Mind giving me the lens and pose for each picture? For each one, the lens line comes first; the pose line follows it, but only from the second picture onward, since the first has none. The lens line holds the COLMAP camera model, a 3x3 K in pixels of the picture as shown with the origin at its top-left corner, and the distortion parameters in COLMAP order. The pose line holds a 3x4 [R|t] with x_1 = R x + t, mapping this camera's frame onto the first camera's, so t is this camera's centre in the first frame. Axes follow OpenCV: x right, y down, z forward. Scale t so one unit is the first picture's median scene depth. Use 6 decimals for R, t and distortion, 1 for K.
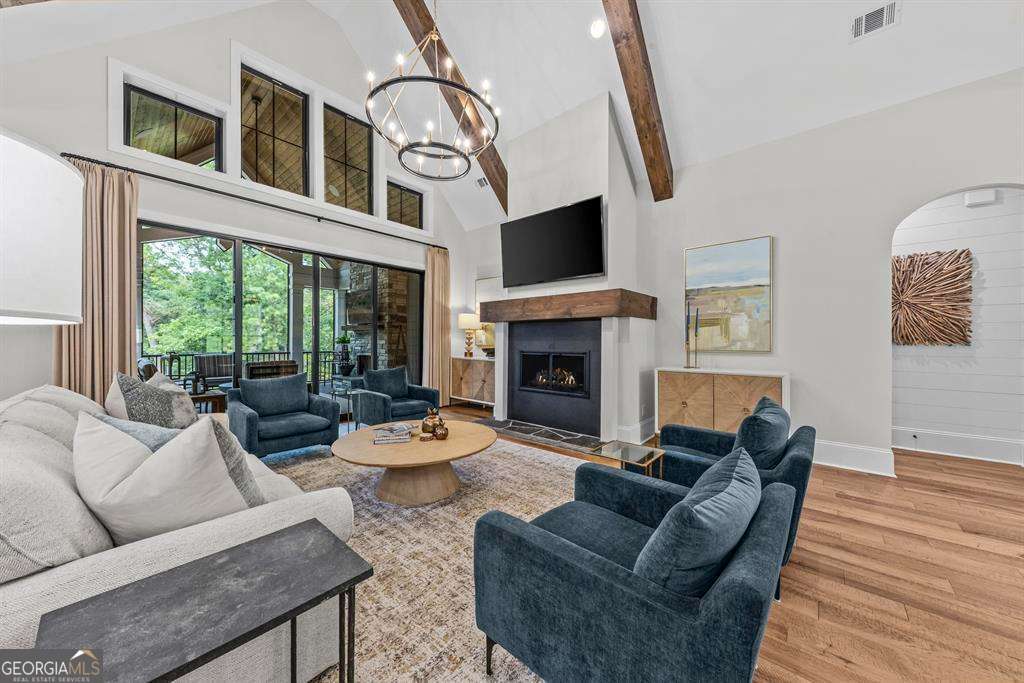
lens RADIAL K [[369.6, 0, 501.9], [0, 369.6, 340.6], [0, 0, 1]] dist [0.000347, 0.000001]
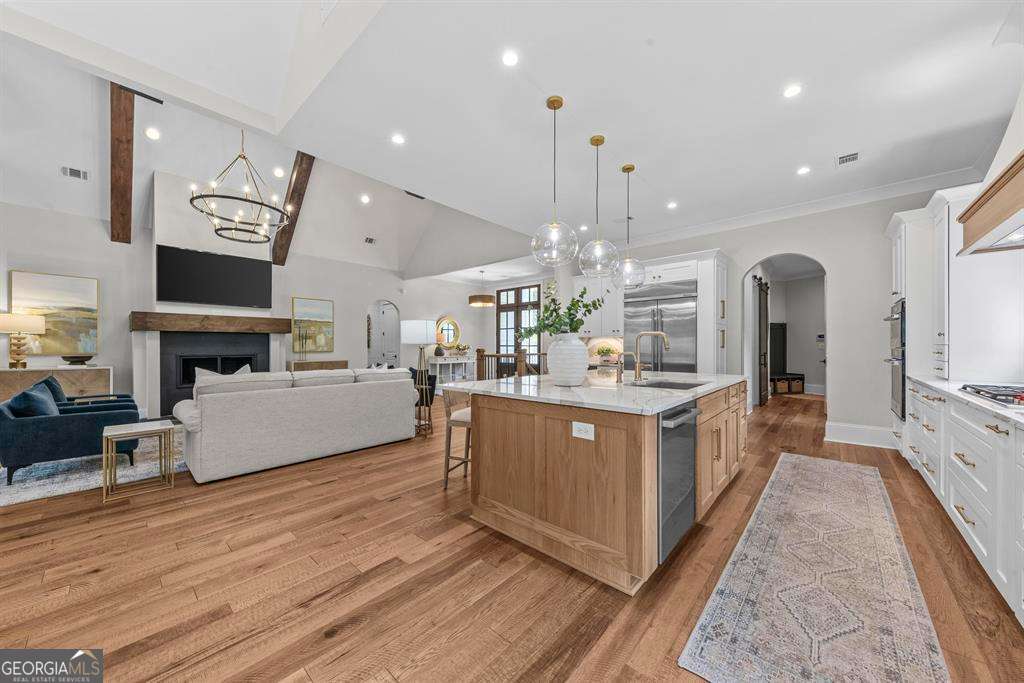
lens RADIAL K [[356.7, 0, 514.1], [0, 356.7, 347.3], [0, 0, 1]] dist [0.012406, -0.005118]
pose [[0.023908, -0.003854, 0.999707, -1.193823], [0.005929, 0.999976, 0.003714, 0.002675], [-0.999697, 0.005838, 0.023930, -0.153805]]
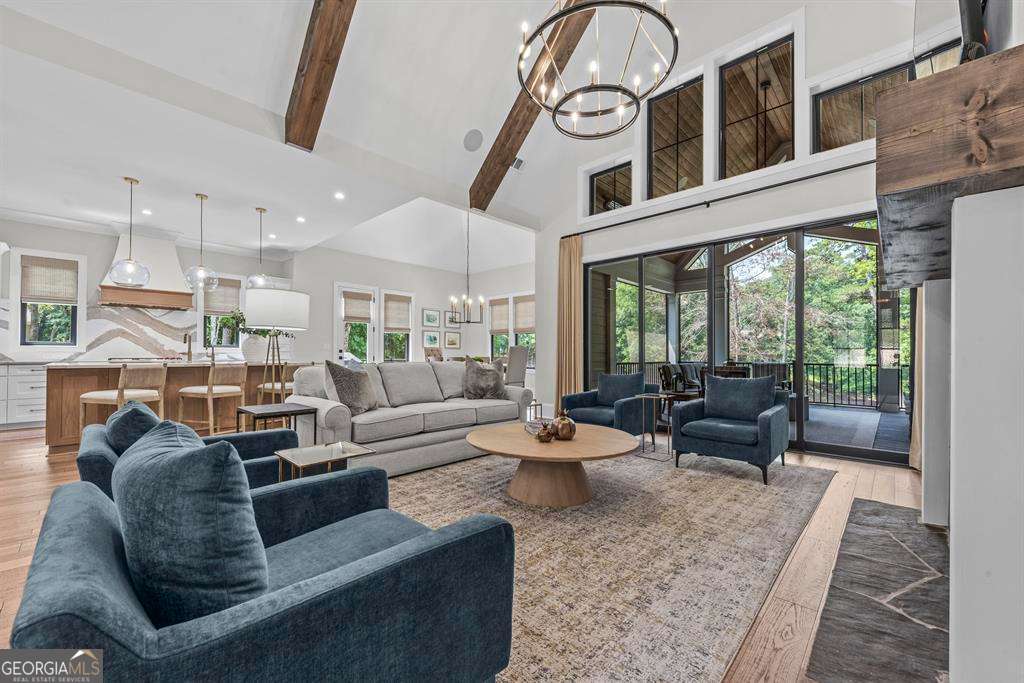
lens RADIAL K [[397.8, 0, 516.1], [0, 397.8, 352.2], [0, 0, 1]] dist [0.001316, -0.000123]
pose [[-0.039636, -0.006731, -0.999192, 0.473218], [-0.009098, 0.999938, -0.006375, 0.034518], [0.999173, 0.008838, -0.039694, 0.578122]]
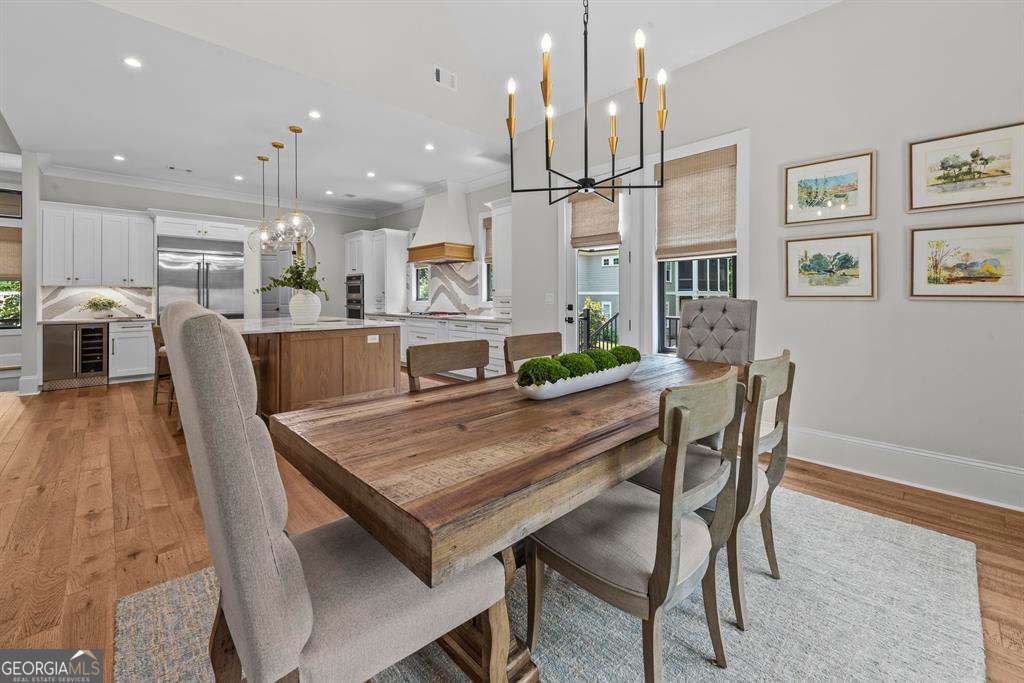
lens RADIAL K [[421.6, 0, 525.0], [0, 421.6, 295.8], [0, 0, 1]] dist [0.000672, -0.000582]
pose [[-0.997060, 0.000738, 0.076623, -1.215738], [0.000841, 0.999999, 0.001308, -0.002320], [-0.076622, 0.001369, -0.997059, 0.692373]]
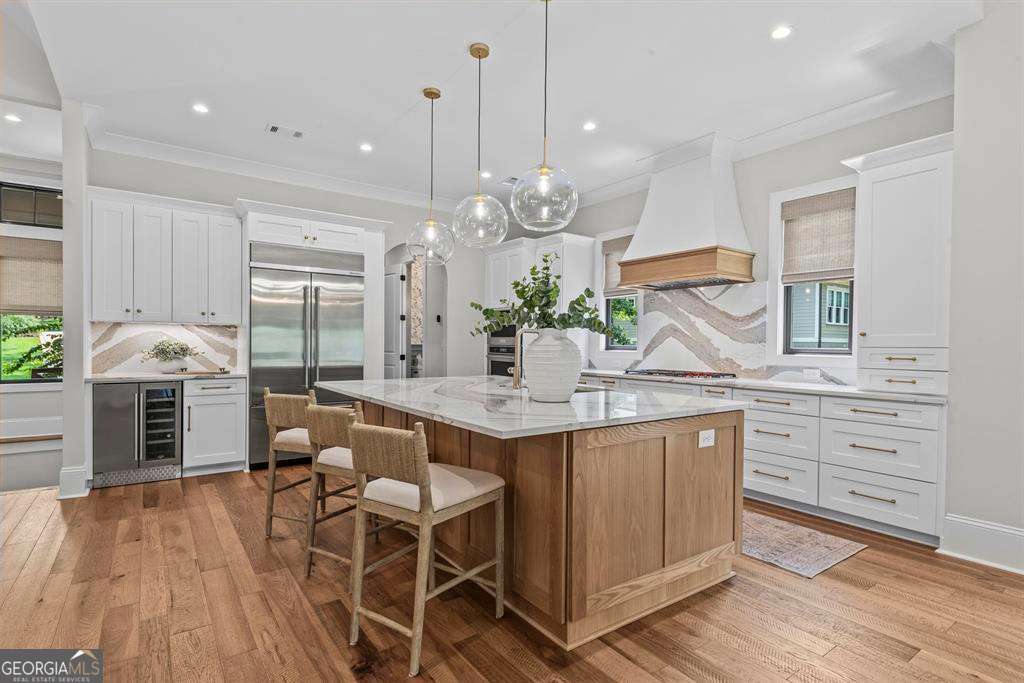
lens RADIAL K [[508.3, 0, 514.5], [0, 508.3, 348.8], [0, 0, 1]] dist [0.006059, -0.000494]
pose [[-0.970846, -0.013192, 0.239339, -0.737890], [-0.009214, 0.999800, 0.017733, -0.004049], [-0.239525, 0.015011, -0.970774, 0.330778]]
